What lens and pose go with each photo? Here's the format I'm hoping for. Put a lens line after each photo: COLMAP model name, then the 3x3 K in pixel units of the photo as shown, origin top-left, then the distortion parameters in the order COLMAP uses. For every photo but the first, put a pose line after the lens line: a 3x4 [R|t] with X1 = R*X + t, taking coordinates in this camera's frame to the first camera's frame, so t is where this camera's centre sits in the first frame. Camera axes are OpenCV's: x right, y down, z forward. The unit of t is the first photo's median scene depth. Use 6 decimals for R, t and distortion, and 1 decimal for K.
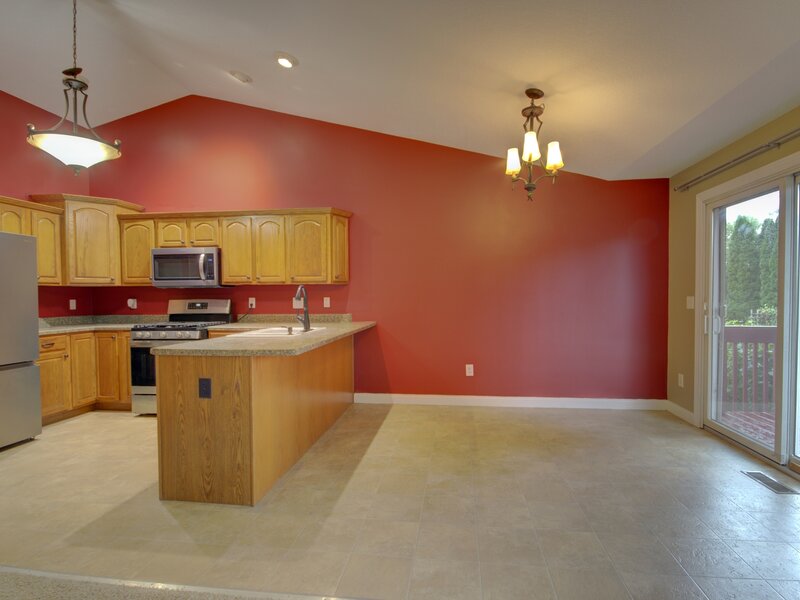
lens RADIAL K [[417.3, 0, 408.3], [0, 417.3, 306.3], [0, 0, 1]] dist [-0.007557, 0.000970]
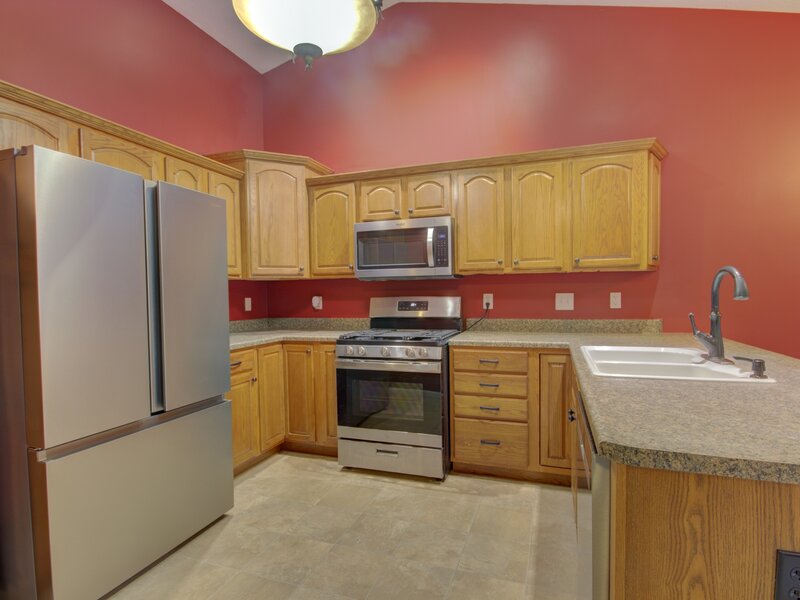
lens RADIAL K [[417.3, 0, 408.3], [0, 417.3, 306.3], [0, 0, 1]] dist [-0.007557, 0.000970]
pose [[0.975840, 0.000166, -0.218485, -0.393456], [0.002006, 0.999951, 0.009719, -0.007913], [0.218476, -0.009923, 0.975792, 0.355025]]
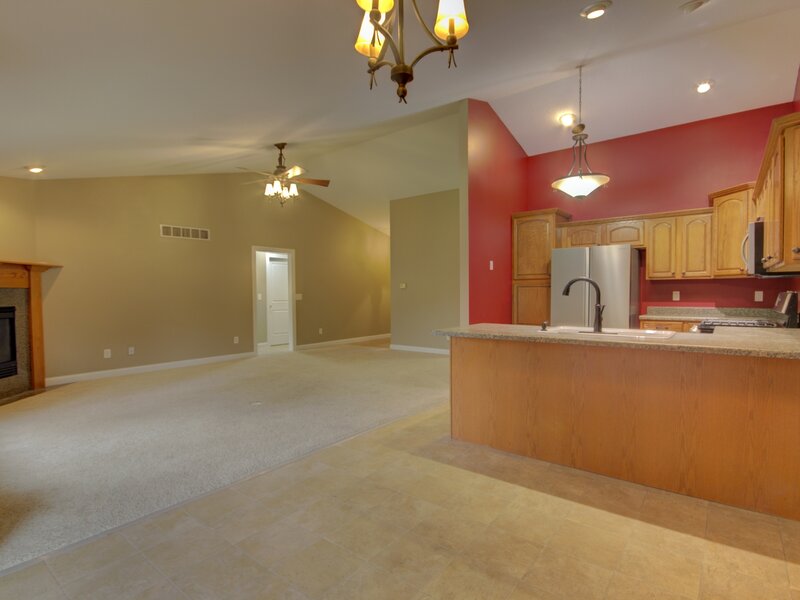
lens RADIAL K [[417.3, 0, 408.3], [0, 417.3, 306.3], [0, 0, 1]] dist [-0.007557, 0.000970]
pose [[-0.515934, 0.039439, -0.855720, 0.502408], [-0.011640, 0.998525, 0.053038, -0.025153], [0.856549, 0.037325, -0.514714, 0.880204]]
